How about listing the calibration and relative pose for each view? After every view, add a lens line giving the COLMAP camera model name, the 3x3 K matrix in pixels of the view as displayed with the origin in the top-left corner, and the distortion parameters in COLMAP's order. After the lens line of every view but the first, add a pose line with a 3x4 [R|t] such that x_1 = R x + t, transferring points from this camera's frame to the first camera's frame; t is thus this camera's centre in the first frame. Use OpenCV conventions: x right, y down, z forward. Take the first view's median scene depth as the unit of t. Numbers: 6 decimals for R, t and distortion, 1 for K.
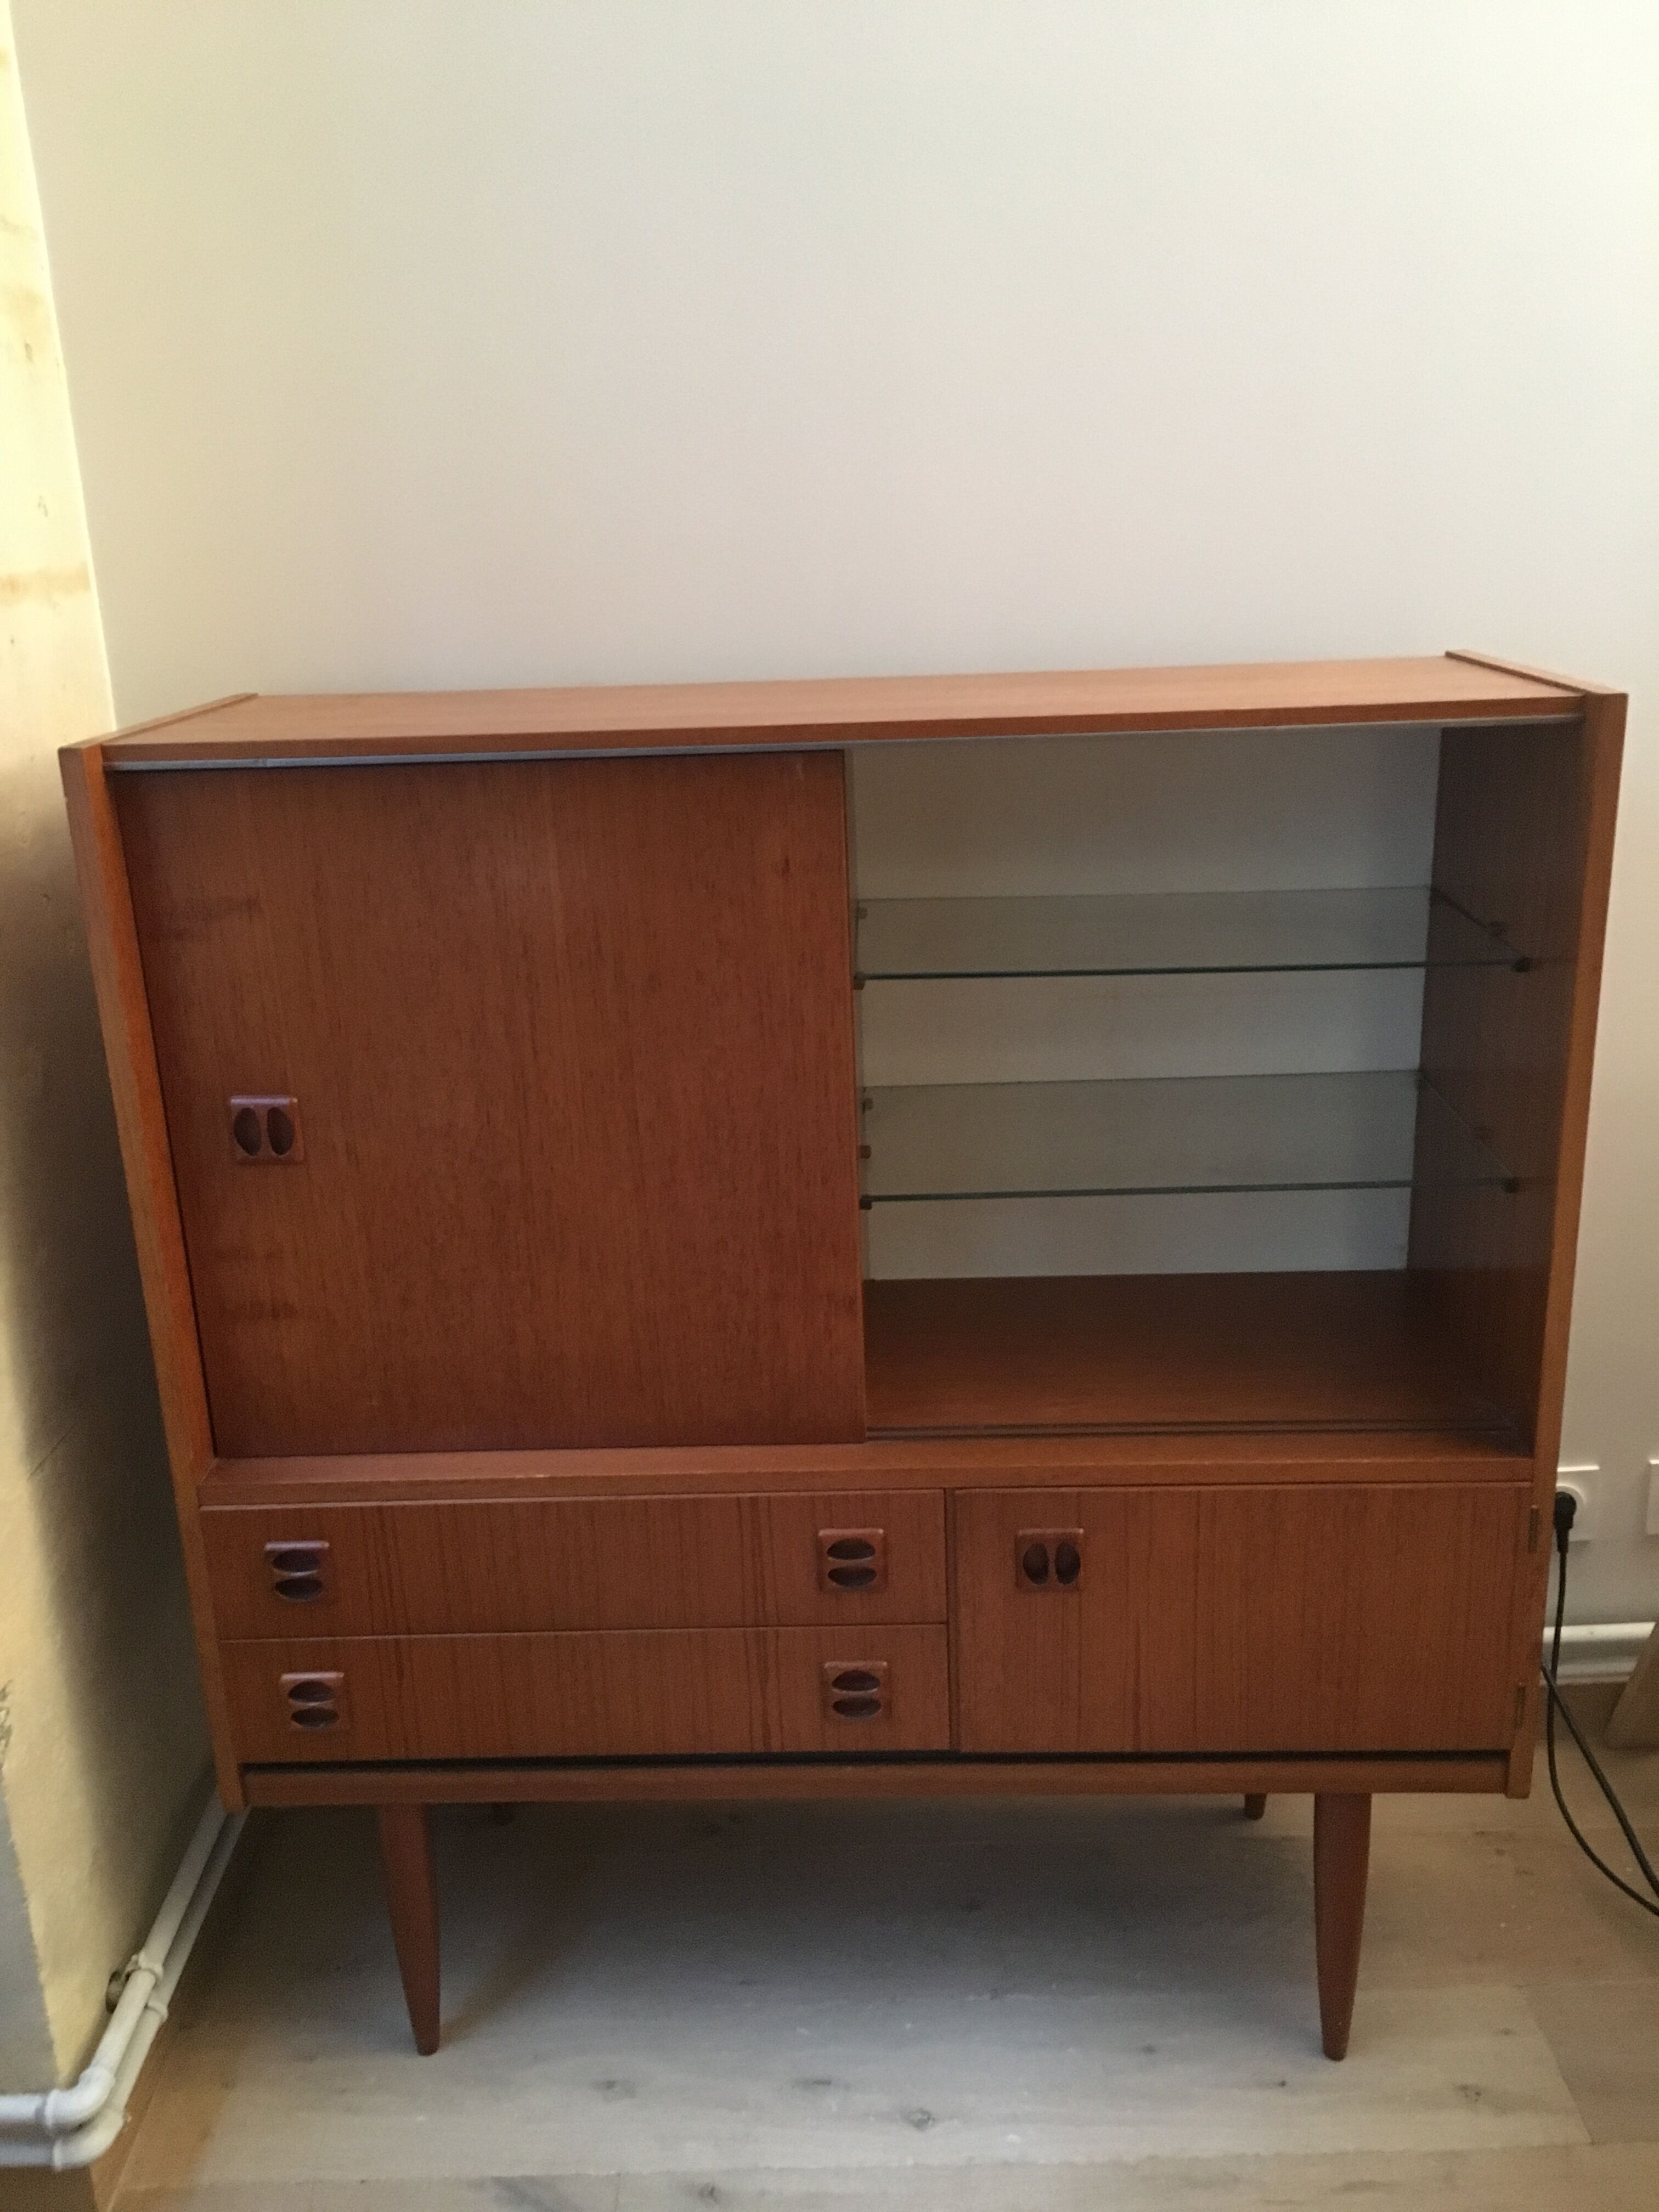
lens RADIAL K [[1885.7, 0, 833.4], [0, 1885.7, 1091.5], [0, 0, 1]] dist [0.061459, -0.079685]
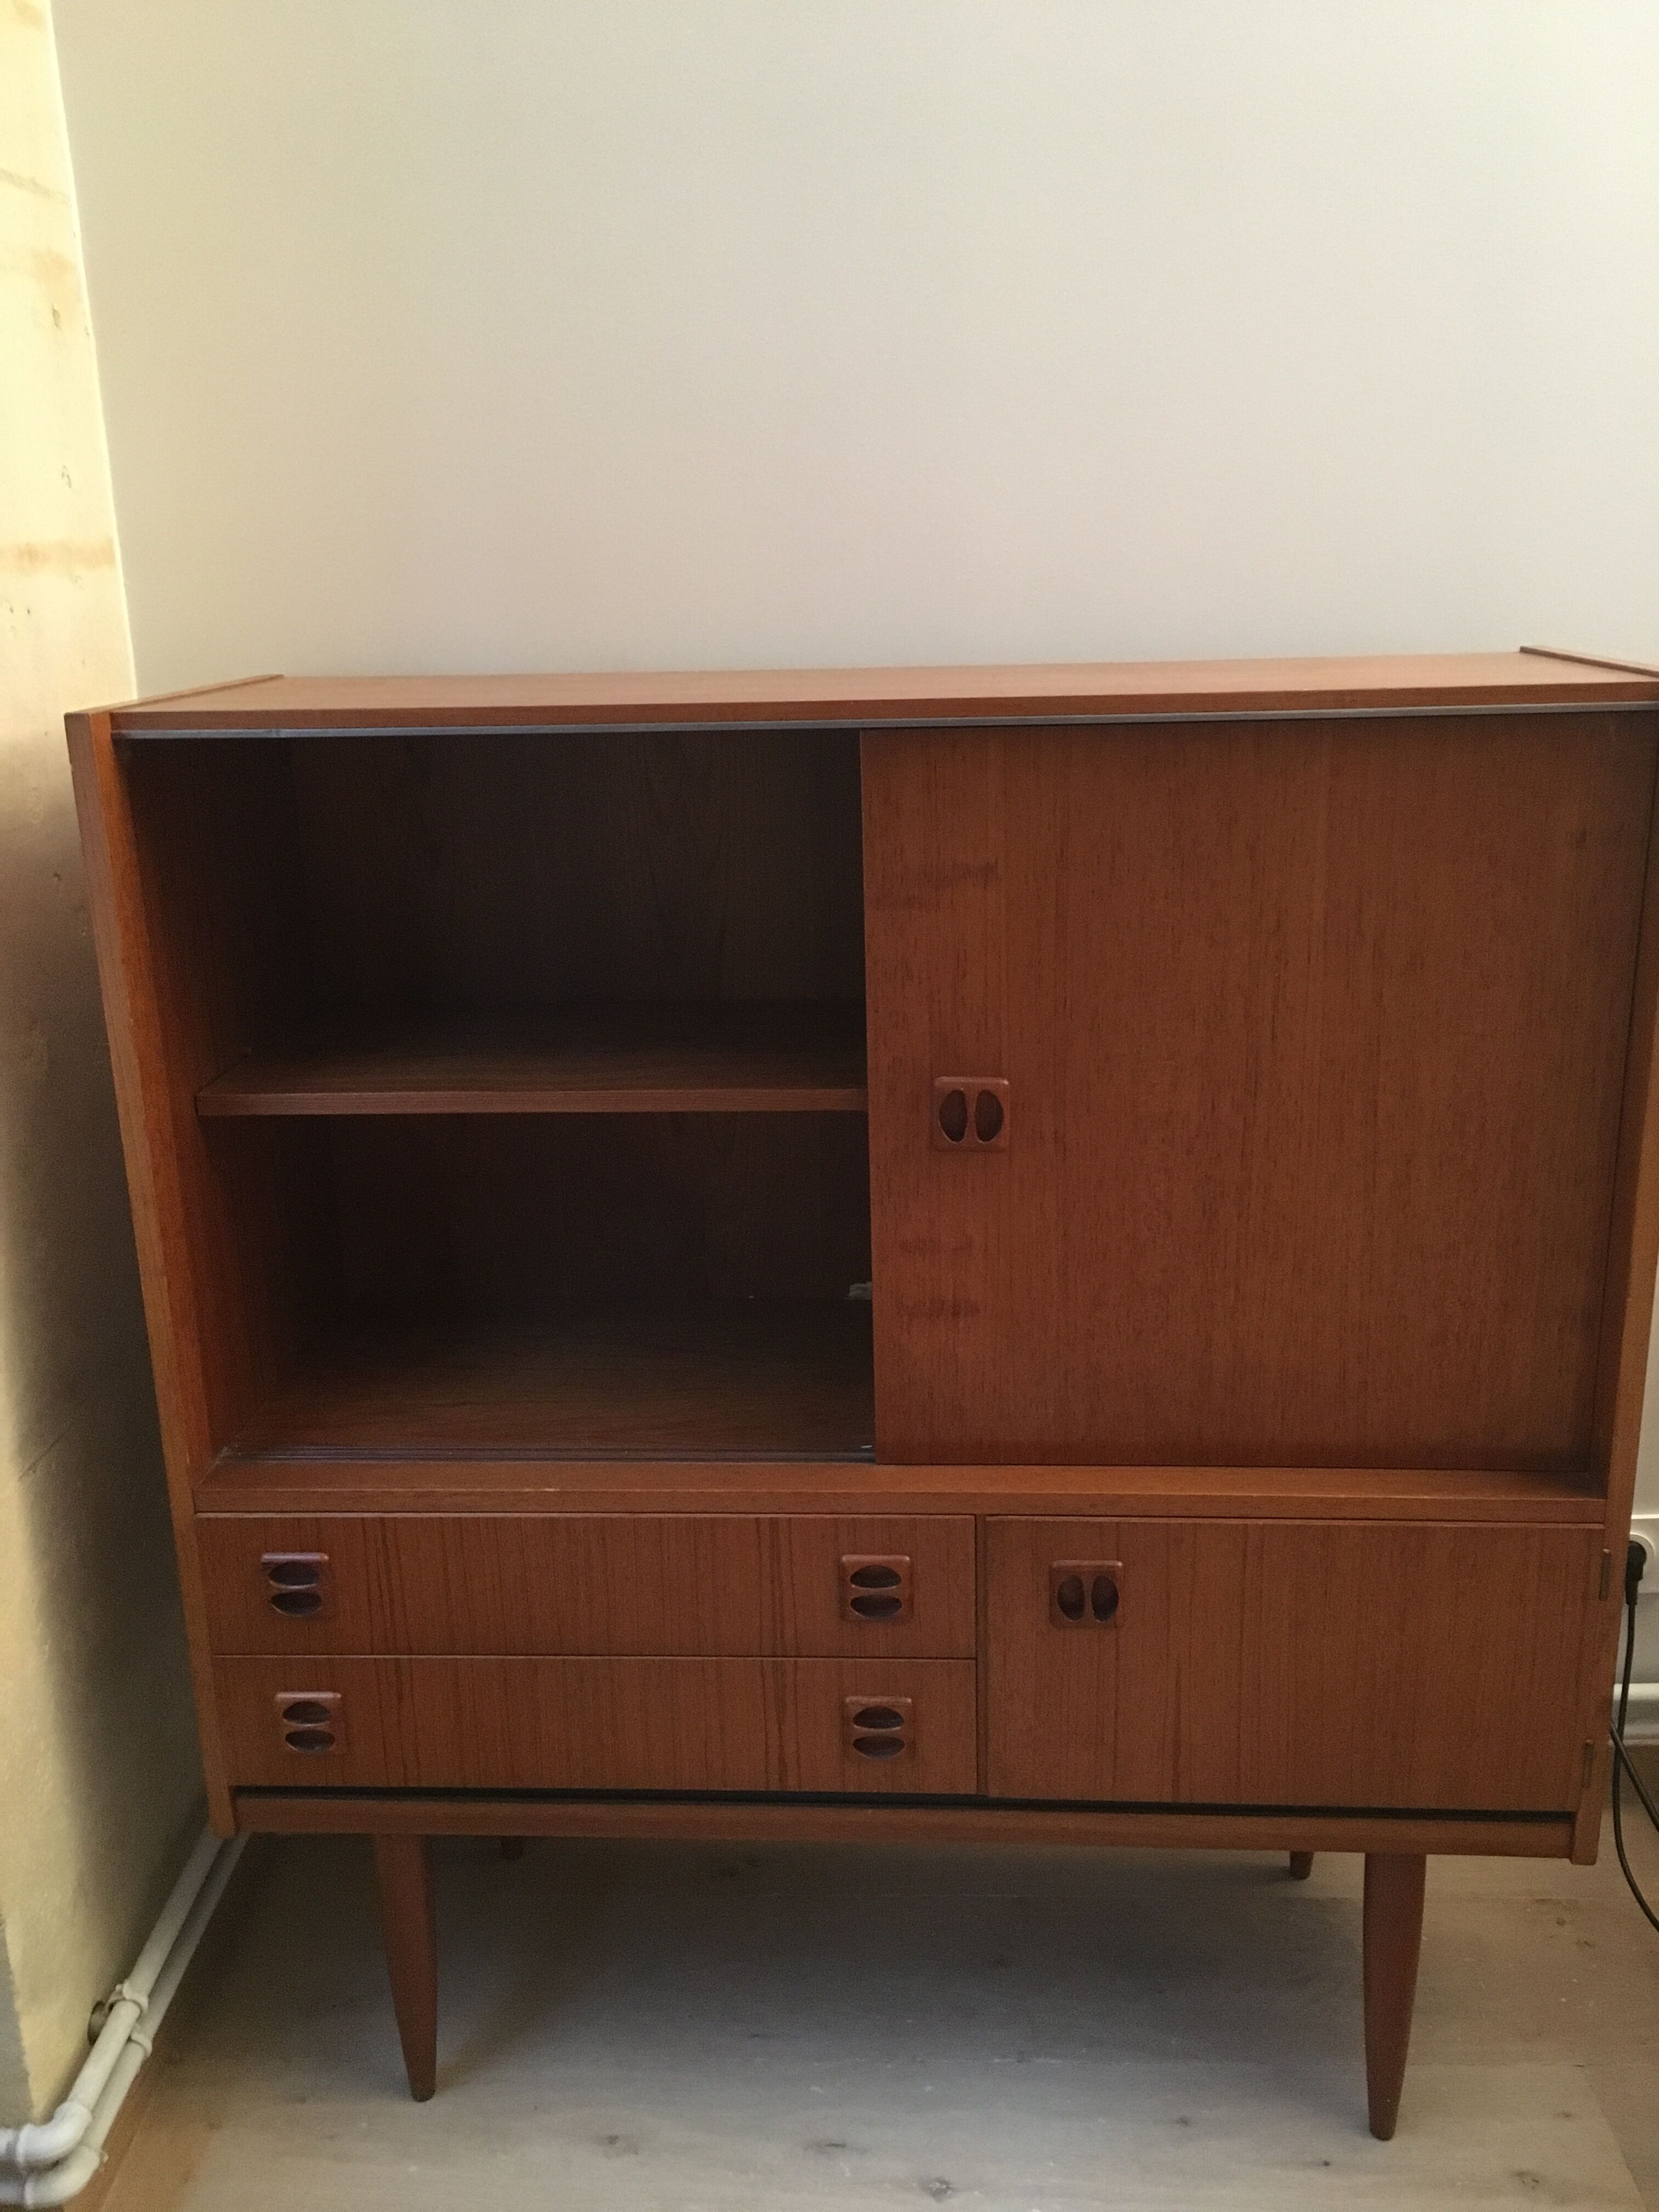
lens RADIAL K [[1885.7, 0, 833.4], [0, 1885.7, 1091.5], [0, 0, 1]] dist [0.061459, -0.079685]
pose [[0.999439, 0.019868, -0.026973, 0.008742], [-0.020452, 0.999558, -0.021556, 0.019730], [0.026533, 0.022096, 0.999404, 0.047179]]
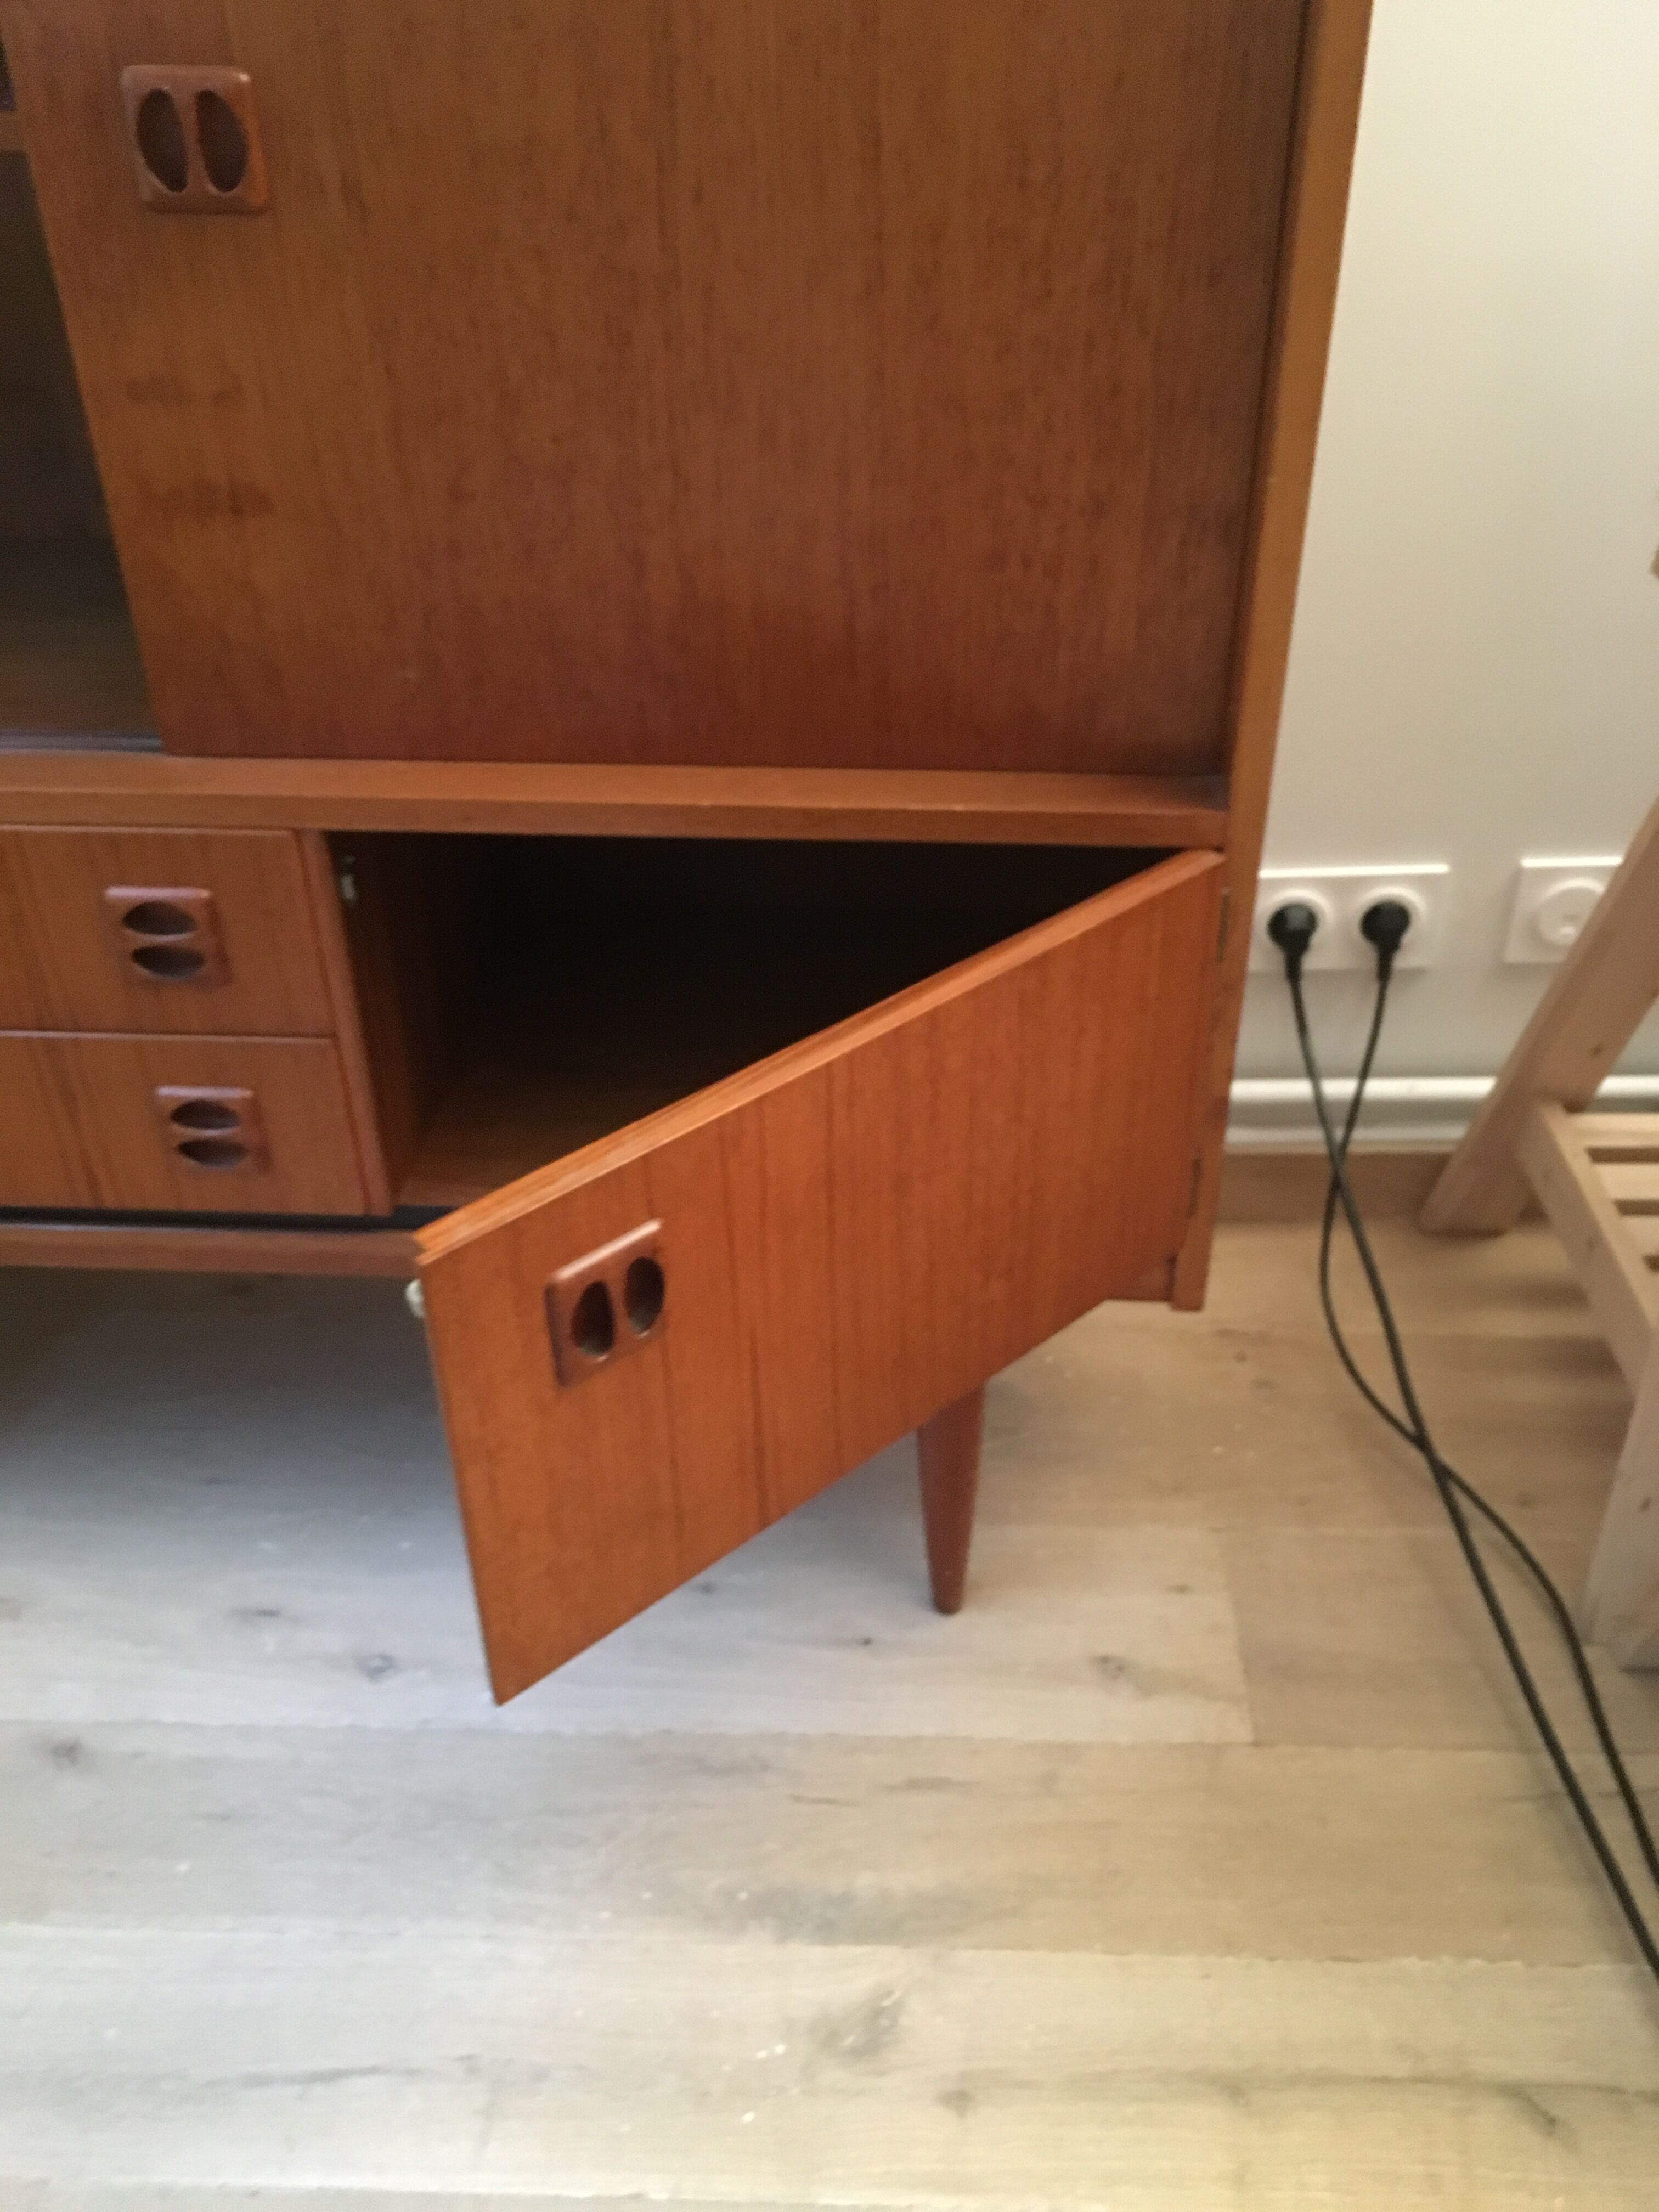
lens RADIAL K [[1885.7, 0, 833.4], [0, 1885.7, 1091.5], [0, 0, 1]] dist [0.061459, -0.079685]
pose [[0.998978, 0.039679, -0.021624, 0.245338], [-0.031848, 0.957696, 0.286015, 0.104134], [0.032058, -0.285034, 0.957981, 0.366600]]
